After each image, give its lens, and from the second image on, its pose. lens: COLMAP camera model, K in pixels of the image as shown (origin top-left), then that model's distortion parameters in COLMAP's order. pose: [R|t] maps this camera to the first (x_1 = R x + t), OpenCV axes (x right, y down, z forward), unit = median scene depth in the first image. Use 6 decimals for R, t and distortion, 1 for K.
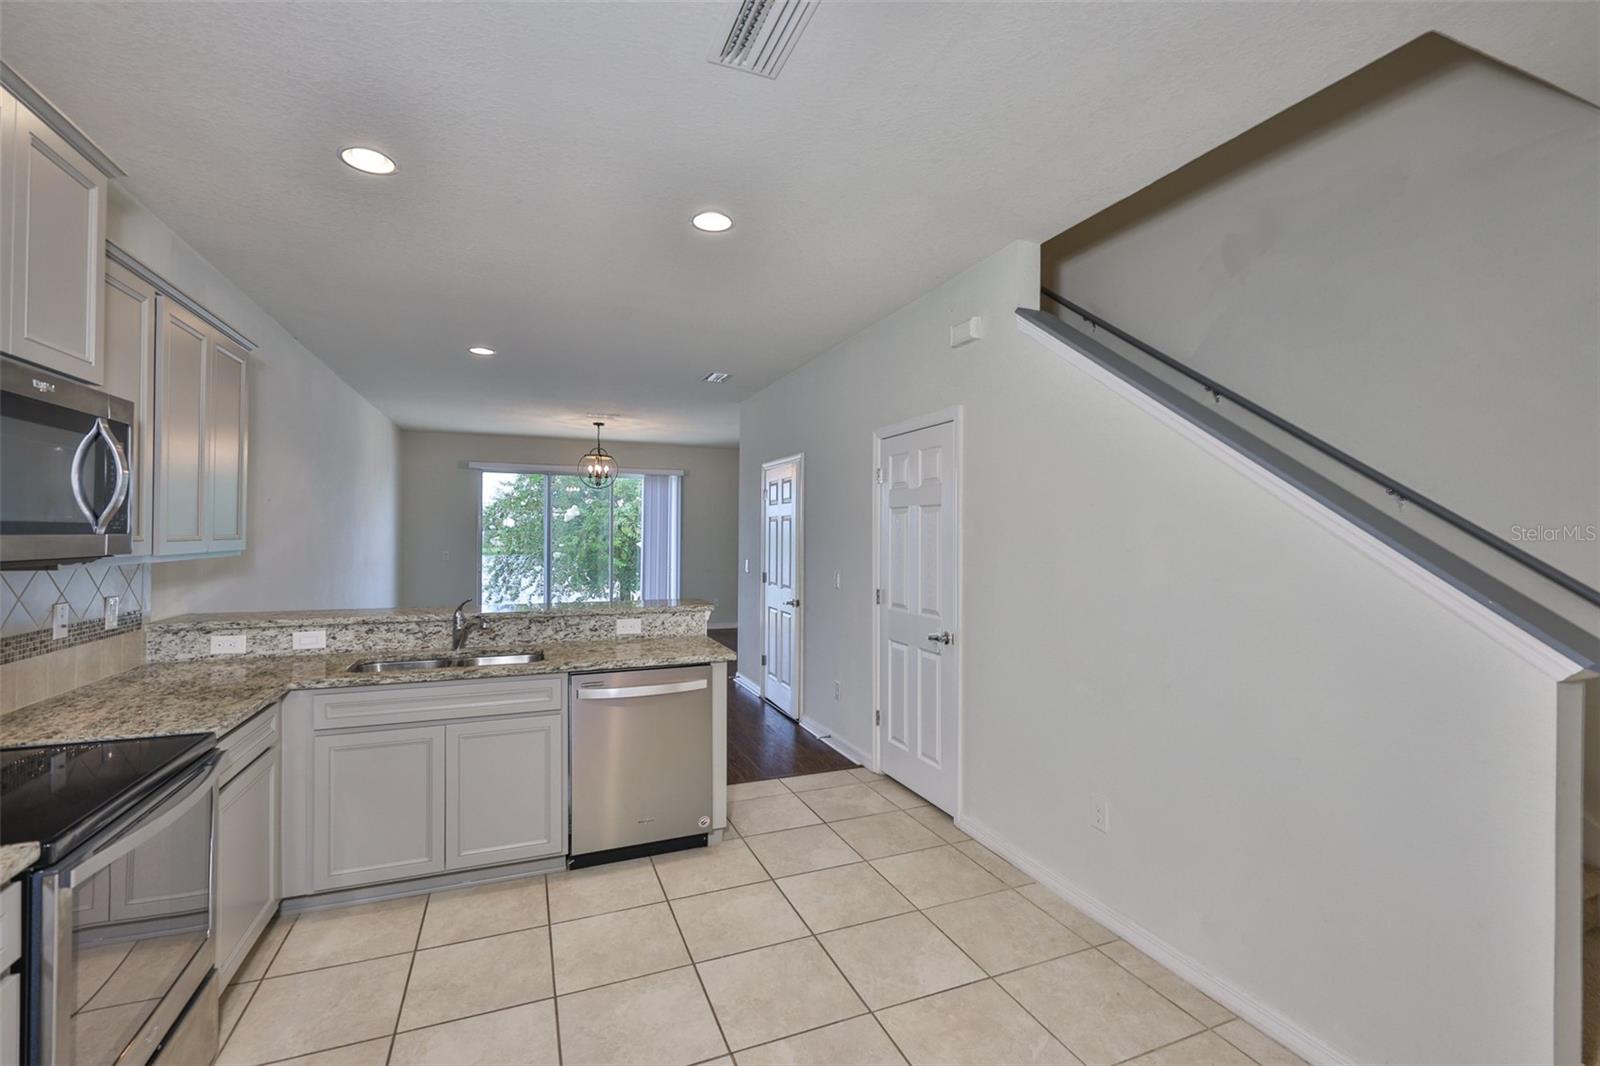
lens RADIAL K [[682.7, 0, 801.5], [0, 682.7, 533.7], [0, 0, 1]] dist [-0.003255, -0.000236]
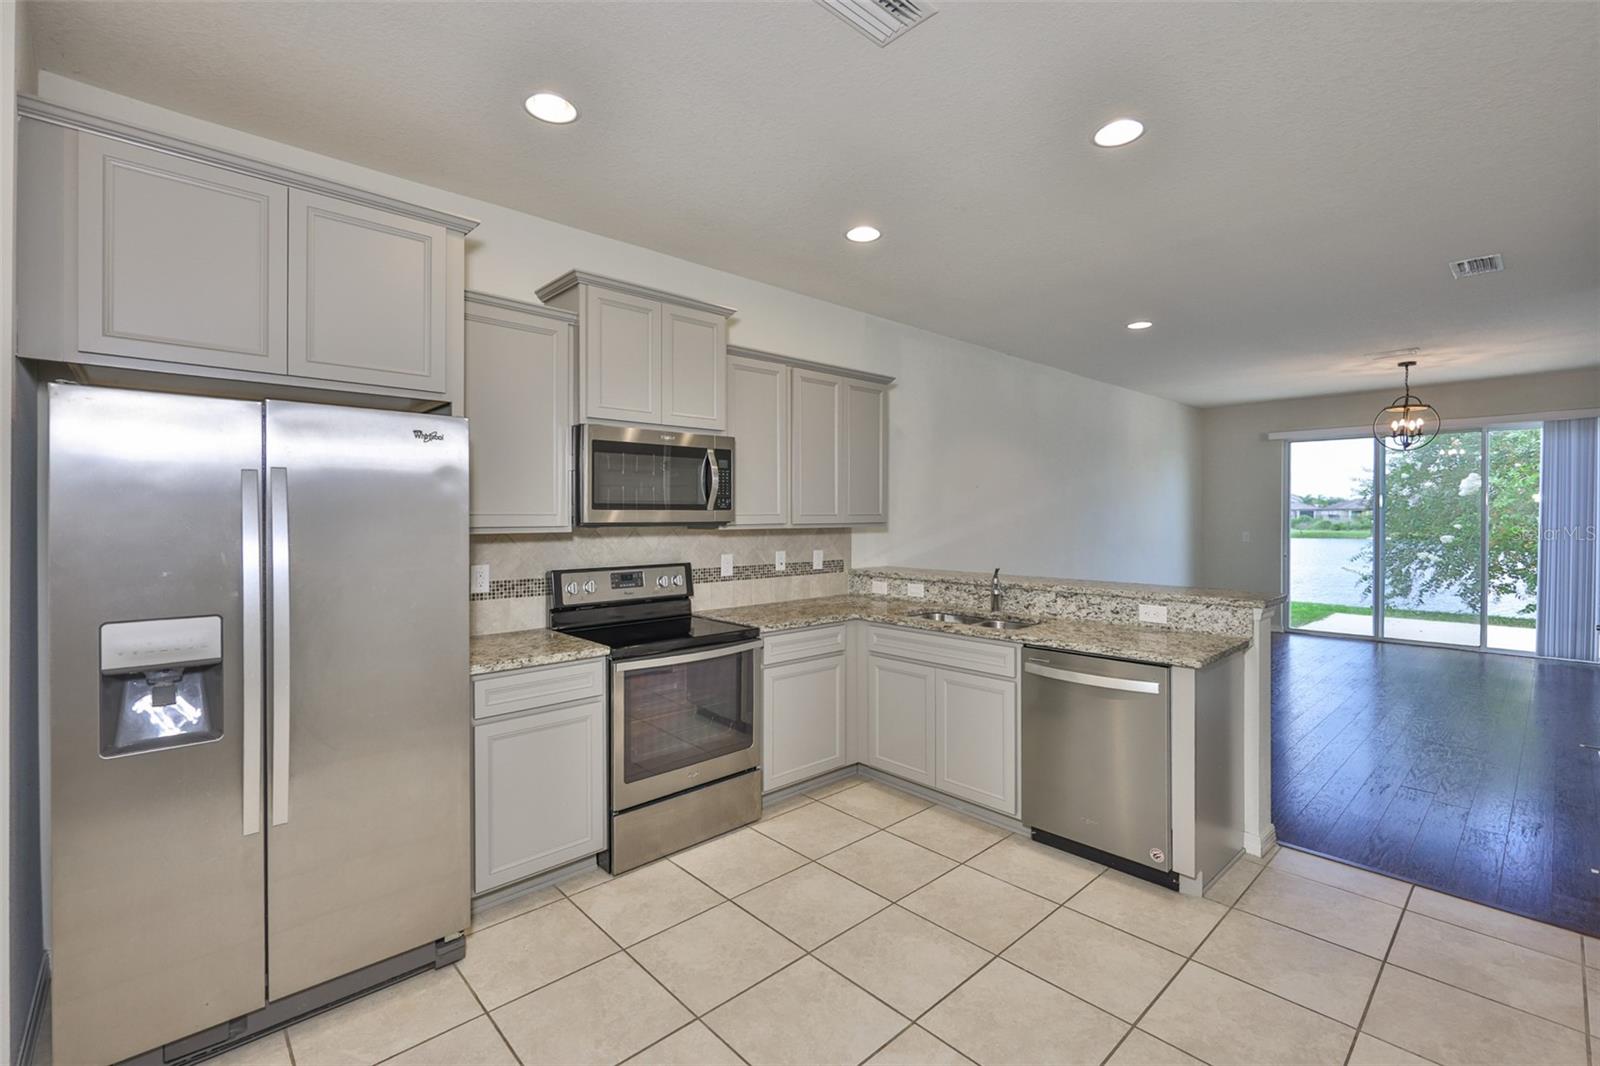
lens RADIAL K [[705.4, 0, 805.7], [0, 705.4, 522.8], [0, 0, 1]] dist [-0.004185, -0.000370]
pose [[0.356539, 0.004461, -0.934270, 0.474745], [0.004822, 0.999966, 0.006615, 0.012104], [0.934268, -0.006863, 0.356505, 0.287776]]
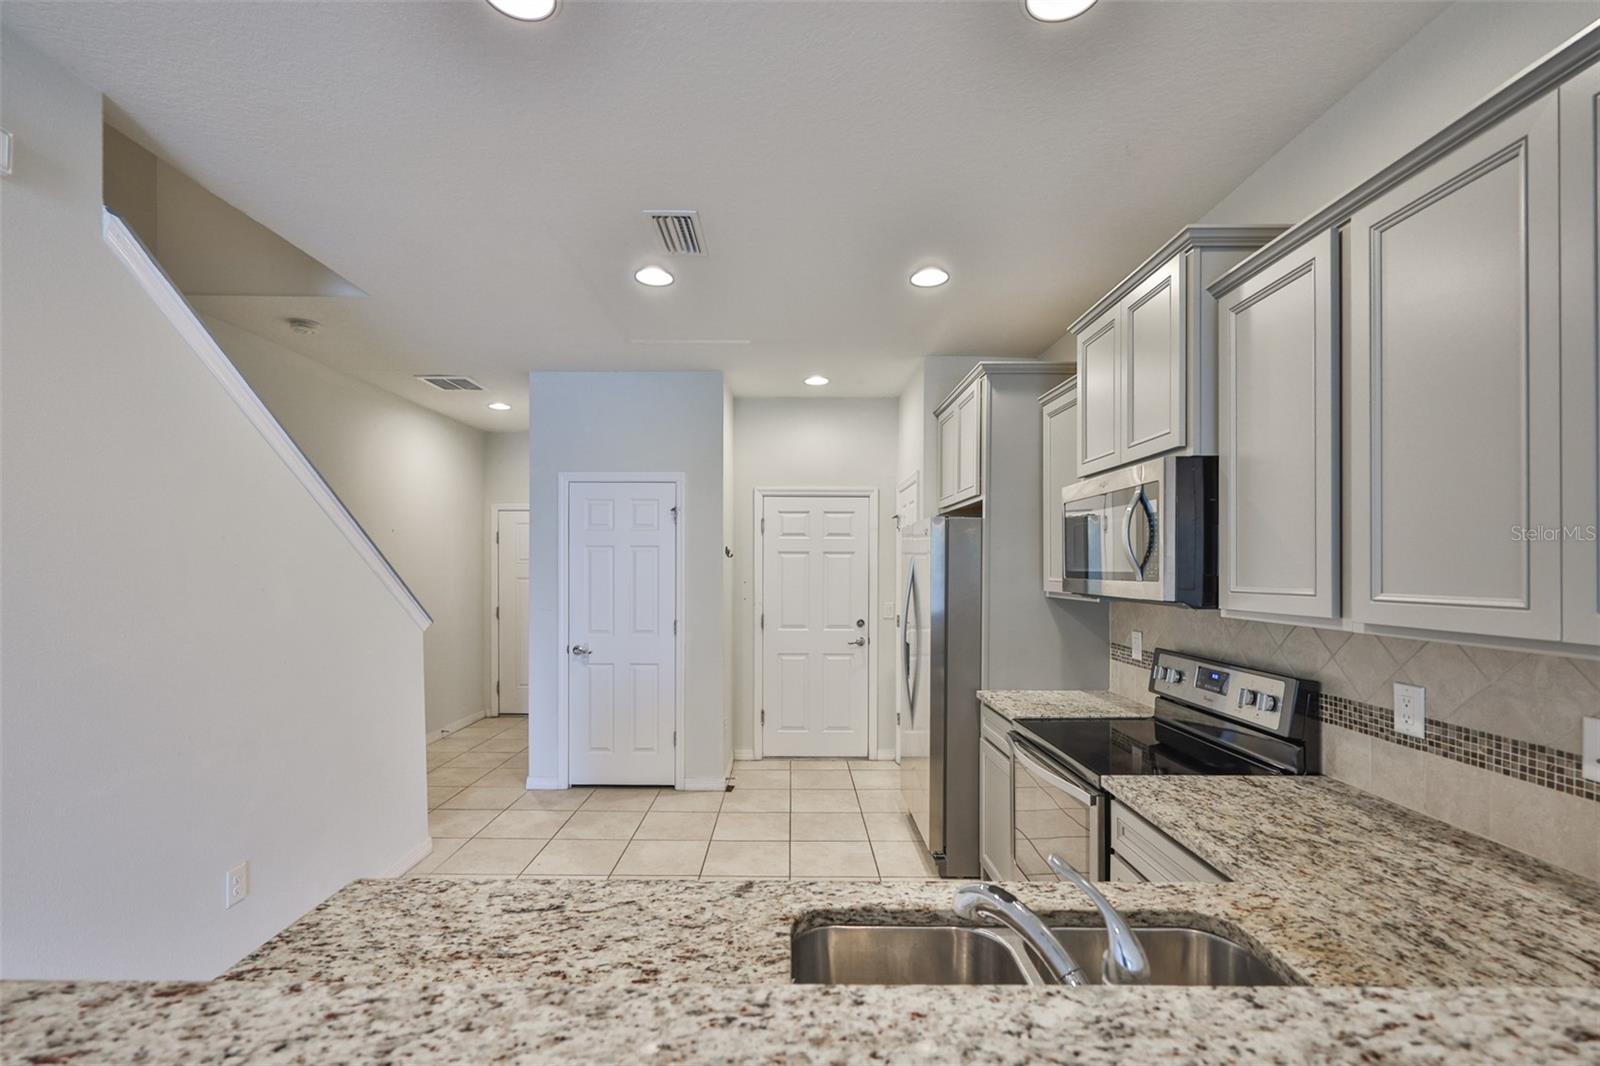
lens RADIAL K [[692.4, 0, 791.0], [0, 692.4, 568.7], [0, 0, 1]] dist [-0.001685, -0.000028]
pose [[-0.922463, -0.004818, 0.386055, -0.499918], [-0.004930, 0.999988, 0.000700, -0.011632], [-0.386053, -0.001257, -0.922476, 1.267854]]
